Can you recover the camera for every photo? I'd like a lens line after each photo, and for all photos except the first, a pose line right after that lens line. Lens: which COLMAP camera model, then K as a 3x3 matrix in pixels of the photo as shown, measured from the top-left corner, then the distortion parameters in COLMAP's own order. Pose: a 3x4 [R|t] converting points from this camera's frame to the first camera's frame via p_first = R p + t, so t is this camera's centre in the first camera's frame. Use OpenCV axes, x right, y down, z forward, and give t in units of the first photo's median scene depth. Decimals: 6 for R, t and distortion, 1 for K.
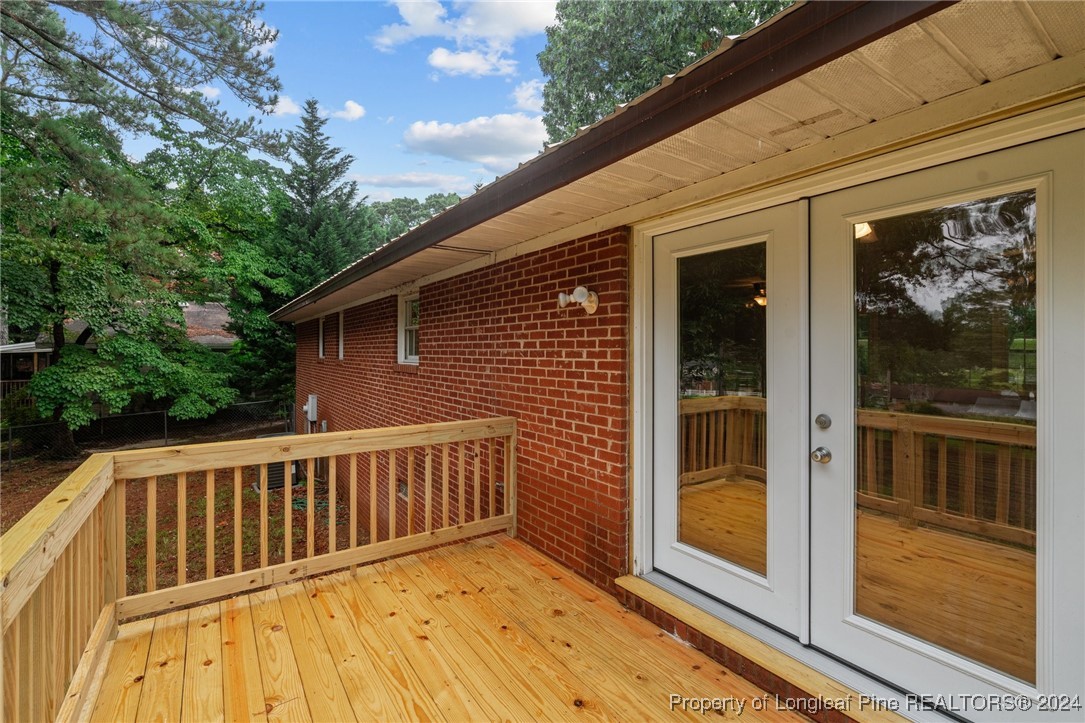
lens RADIAL K [[488.8, 0, 547.4], [0, 488.8, 346.9], [0, 0, 1]] dist [-0.001583, -0.000226]
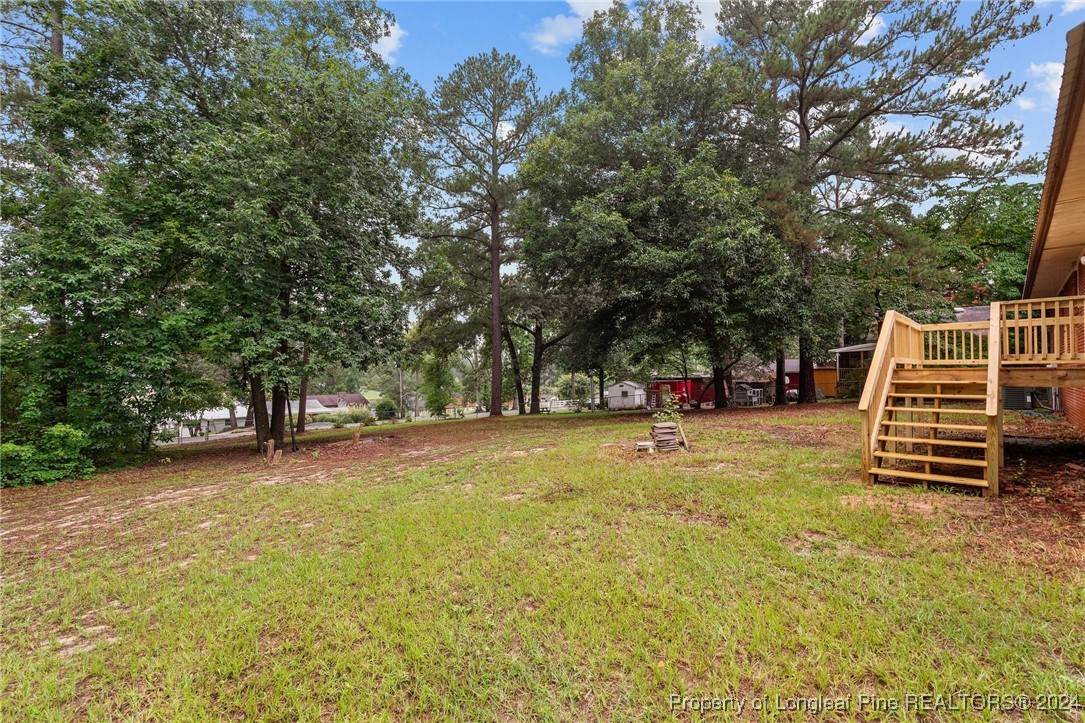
lens RADIAL K [[477.9, 0, 542.5], [0, 477.9, 361.5], [0, 0, 1]] dist [-0.000188, 0.000246]
pose [[0.196826, -0.022860, -0.980172, 0.246996], [0.010353, 0.999721, -0.021236, 0.058591], [0.980384, -0.005968, 0.197008, -0.297862]]
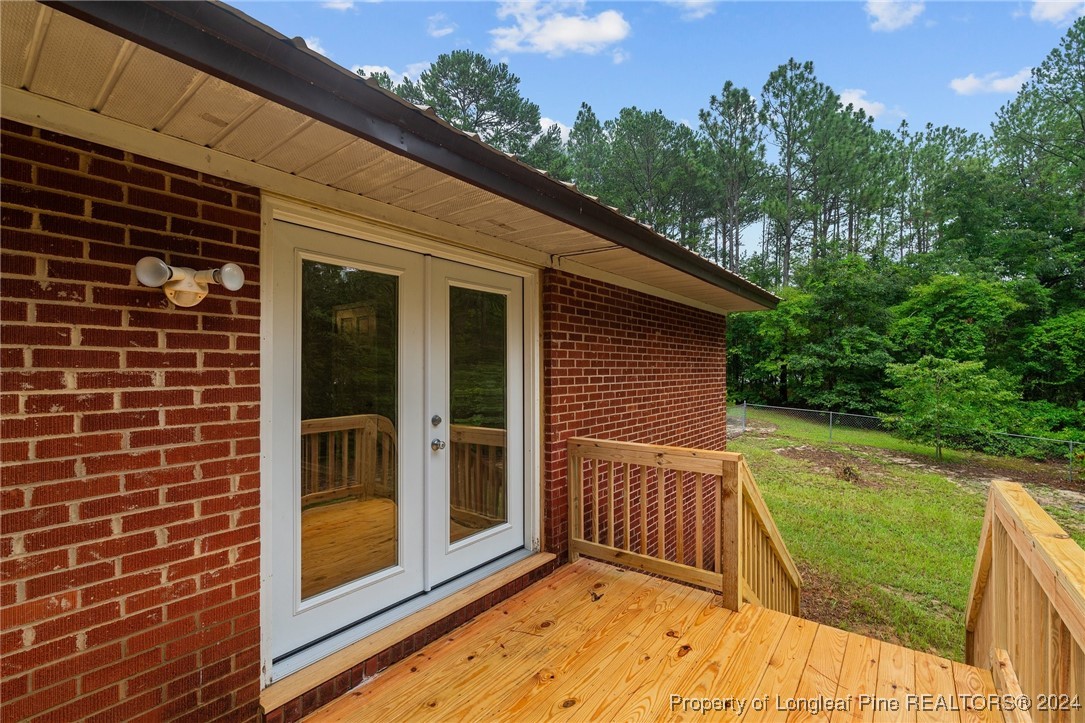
lens RADIAL K [[477.9, 0, 542.5], [0, 477.9, 361.5], [0, 0, 1]] dist [-0.000986, -0.000057]
pose [[-0.304263, 0.013180, 0.952497, -0.577192], [-0.002035, 0.999893, -0.014486, 0.003043], [-0.952586, -0.006346, -0.304203, 0.787217]]
